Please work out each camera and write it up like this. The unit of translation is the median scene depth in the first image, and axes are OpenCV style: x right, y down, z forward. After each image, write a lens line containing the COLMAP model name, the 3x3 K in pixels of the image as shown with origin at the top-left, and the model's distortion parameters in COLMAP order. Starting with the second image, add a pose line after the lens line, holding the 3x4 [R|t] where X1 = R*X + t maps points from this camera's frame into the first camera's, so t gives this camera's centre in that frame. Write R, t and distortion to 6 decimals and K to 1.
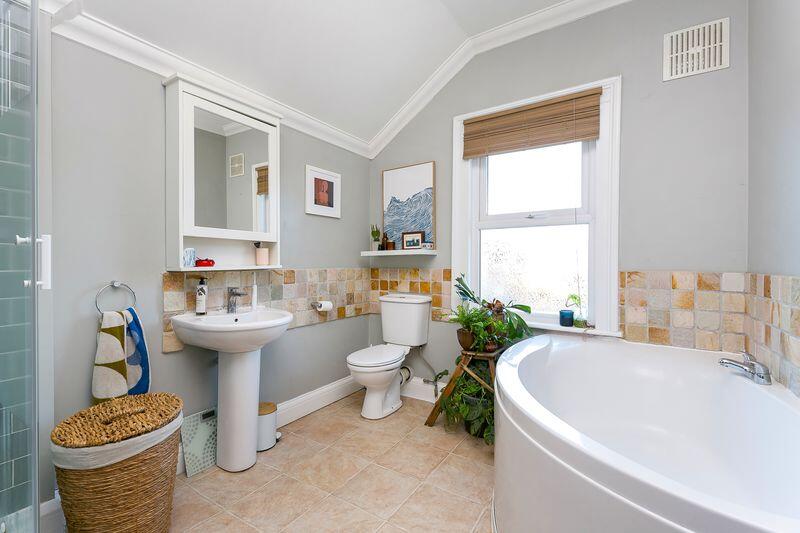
lens RADIAL K [[360.1, 0, 399.0], [0, 360.1, 264.6], [0, 0, 1]] dist [-0.000517, -0.000438]
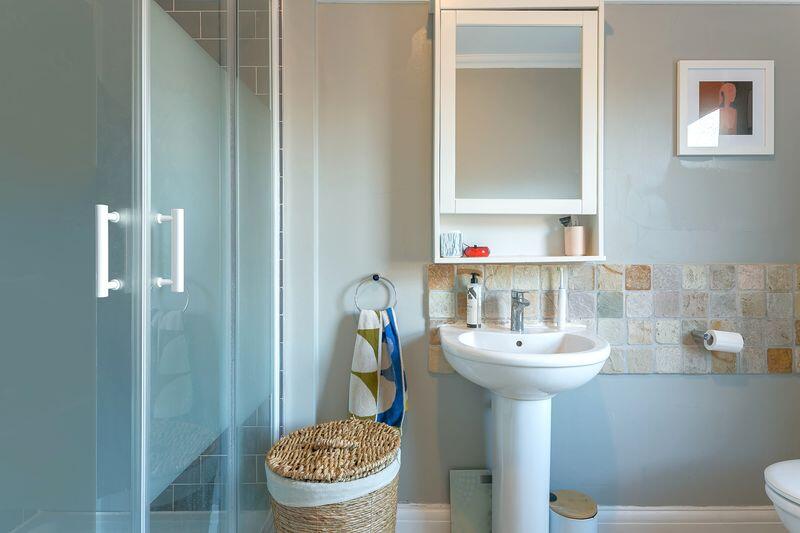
lens RADIAL K [[519.5, 0, 400.2], [0, 519.5, 244.1], [0, 0, 1]] dist [0.029666, -0.004050]
pose [[0.570113, 0.002862, -0.821561, 0.166125], [-0.008094, 0.999965, -0.002133, -0.014135], [0.821526, 0.007865, 0.570117, 0.308253]]
